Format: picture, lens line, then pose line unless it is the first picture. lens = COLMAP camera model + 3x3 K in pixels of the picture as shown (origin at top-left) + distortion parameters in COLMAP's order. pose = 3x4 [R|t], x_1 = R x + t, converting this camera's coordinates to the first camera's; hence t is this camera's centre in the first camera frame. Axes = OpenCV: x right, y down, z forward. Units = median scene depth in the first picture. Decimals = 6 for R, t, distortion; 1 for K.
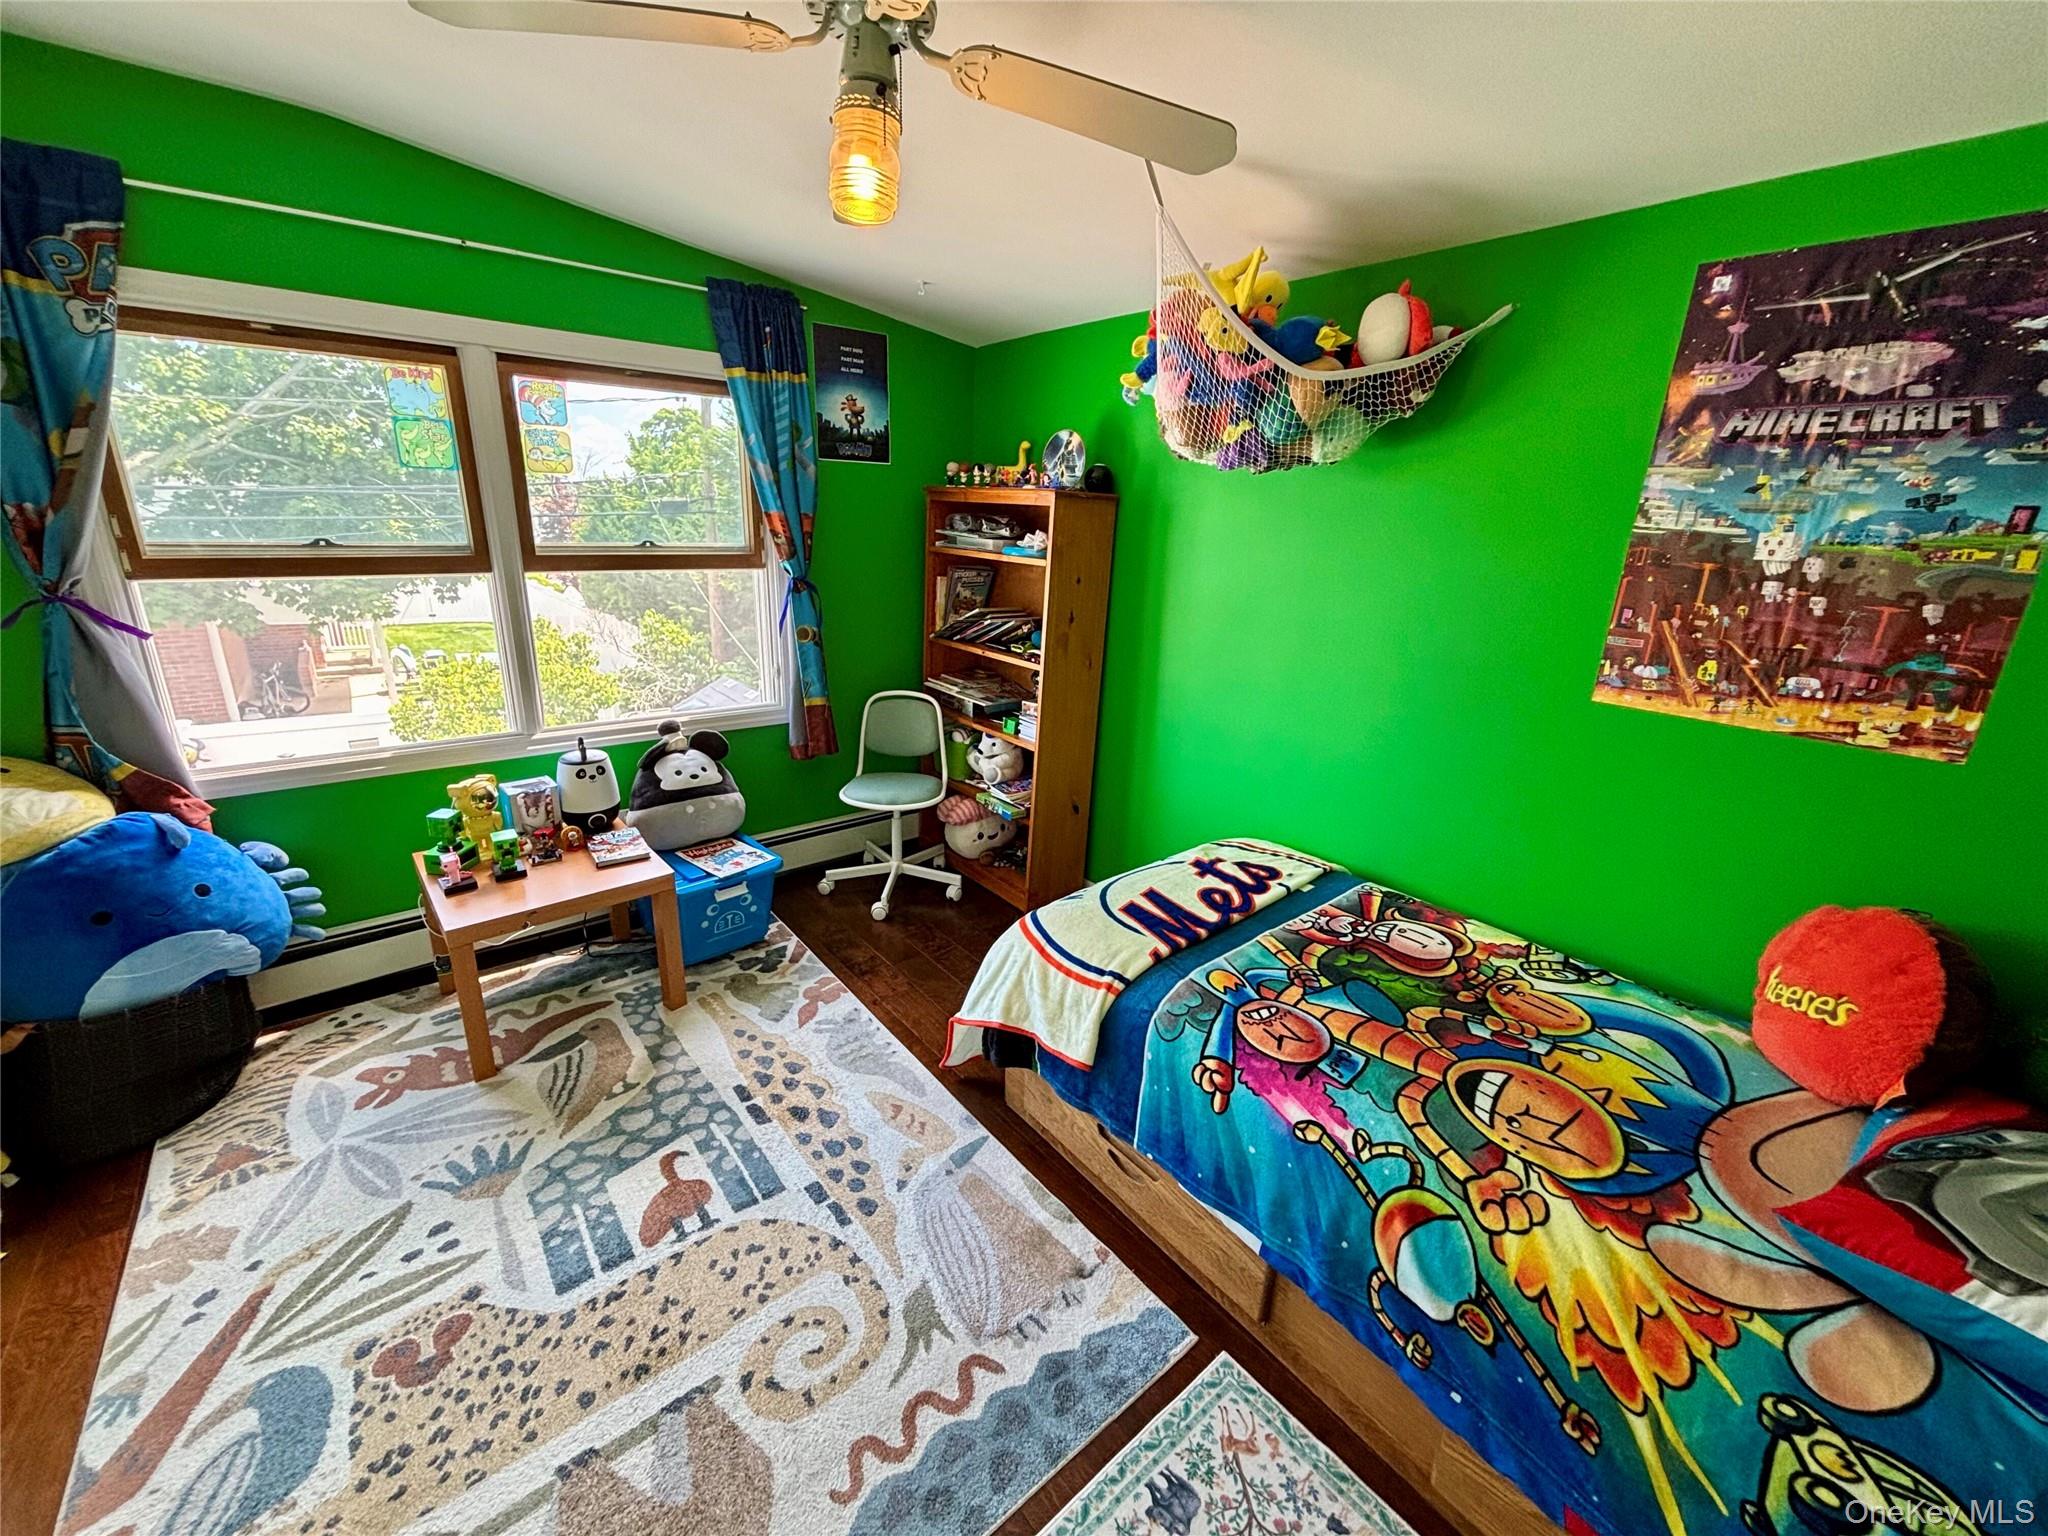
lens RADIAL K [[823.8, 0, 1018.2], [0, 823.8, 756.6], [0, 0, 1]] dist [-0.000058, 0.000235]
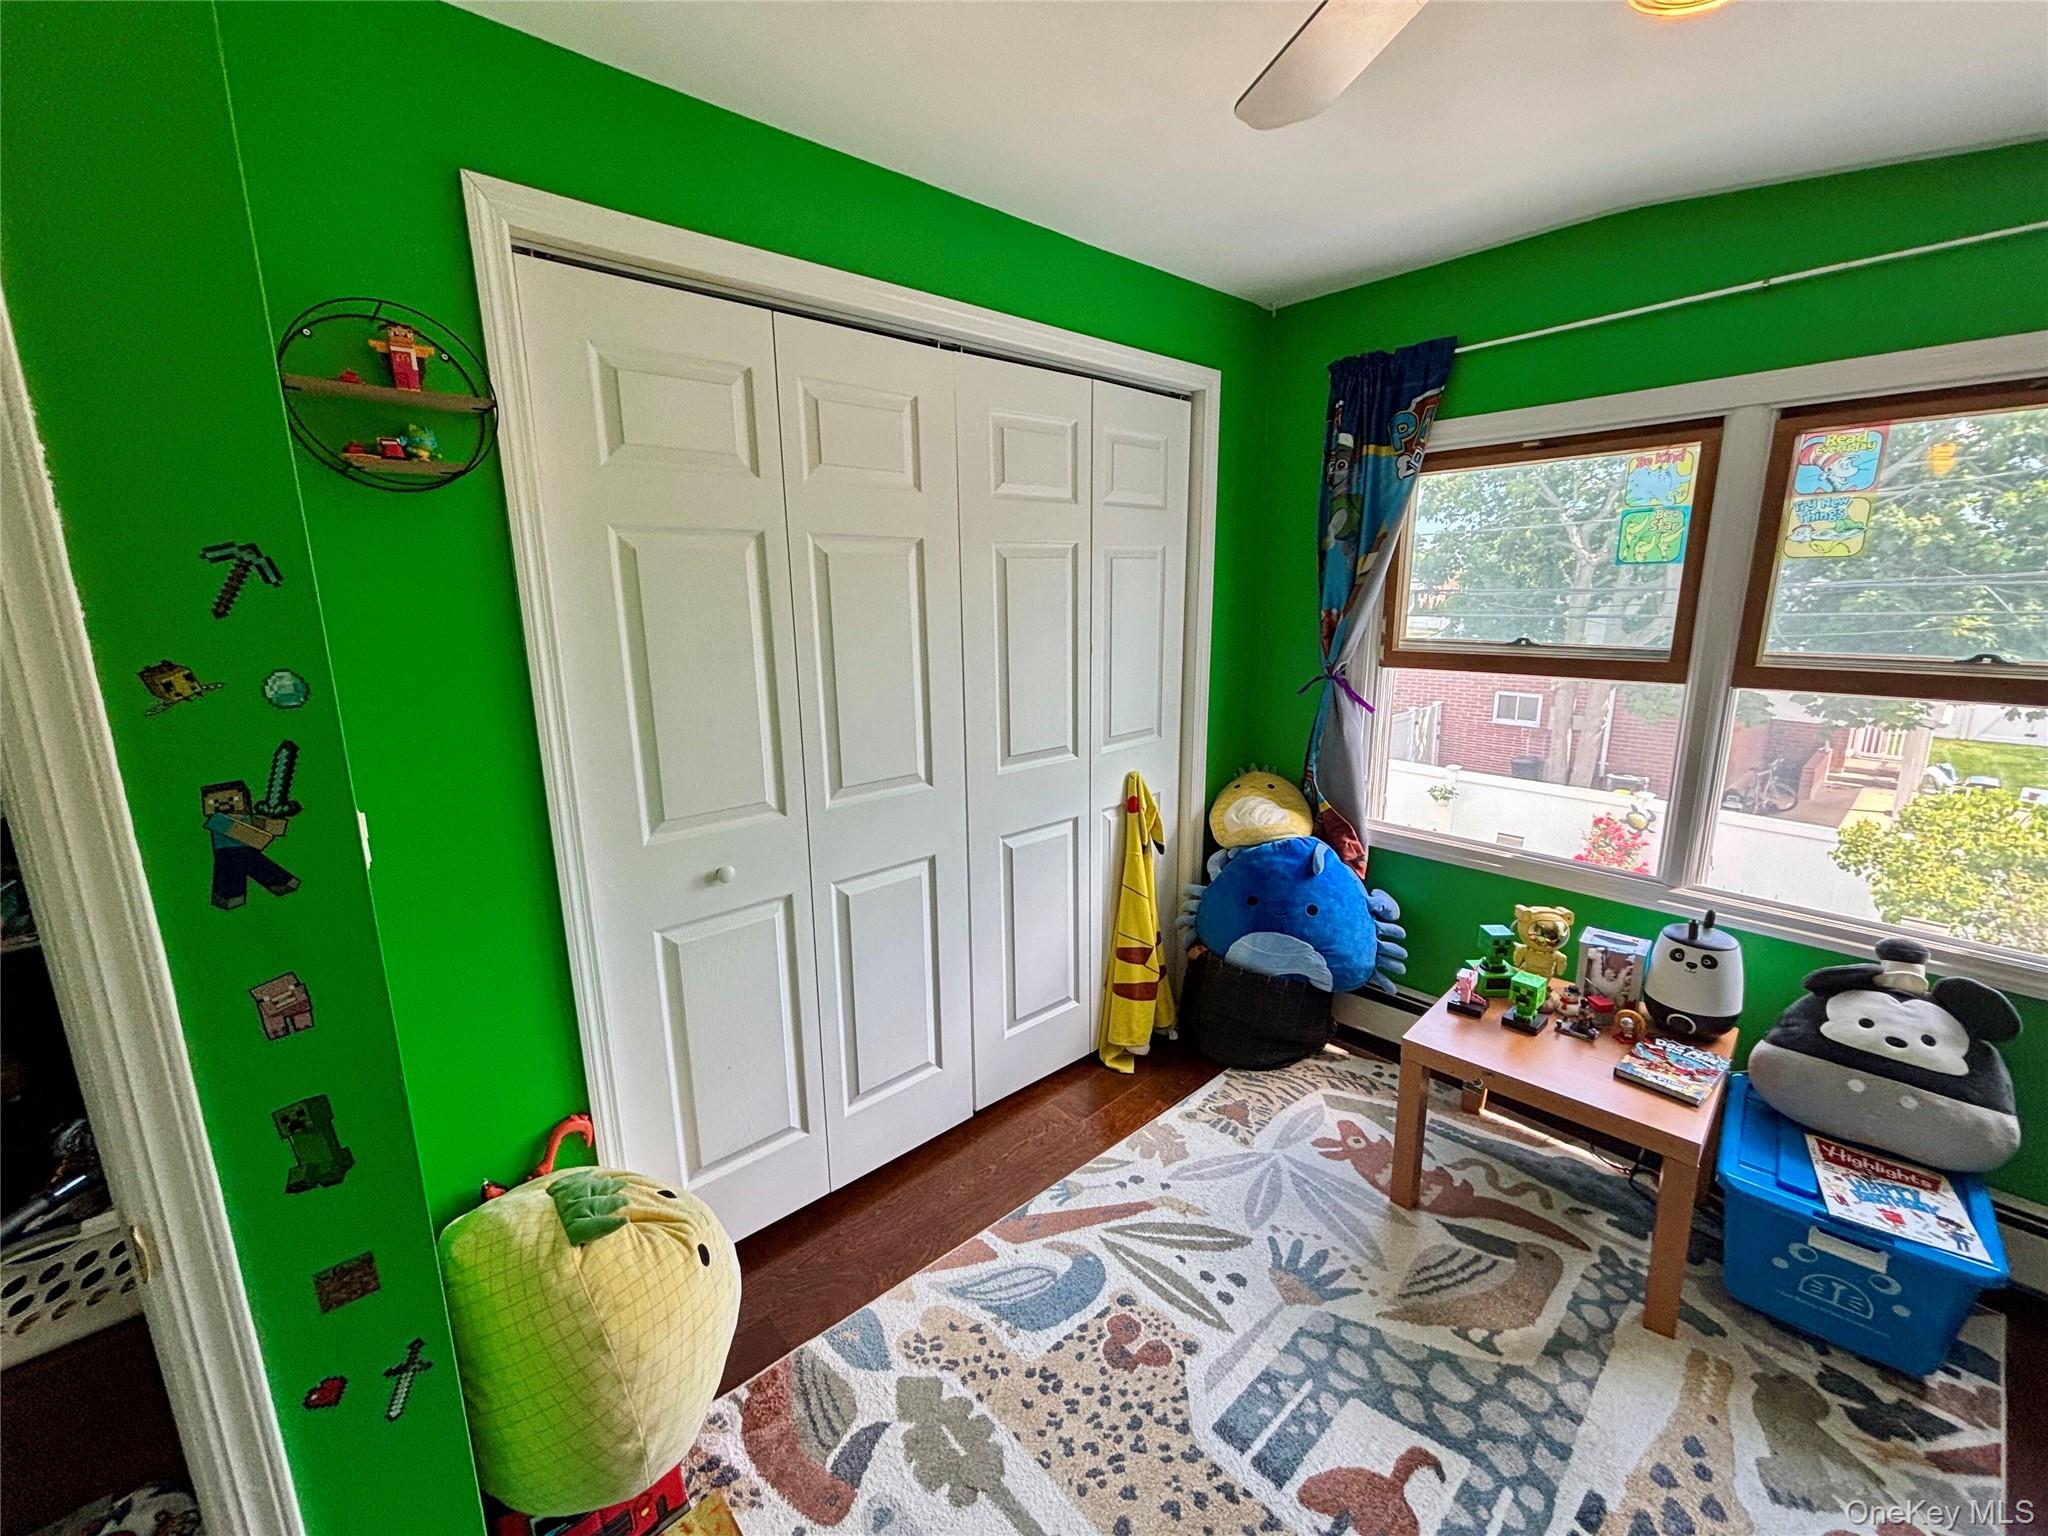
lens RADIAL K [[823.8, 0, 1020.3], [0, 823.8, 760.1], [0, 0, 1]] dist [-0.000058, 0.000235]
pose [[0.046387, 0.171543, -0.984084, 0.160891], [-0.271165, 0.950315, 0.152875, -0.111293], [0.961414, 0.259758, 0.090599, 0.356847]]
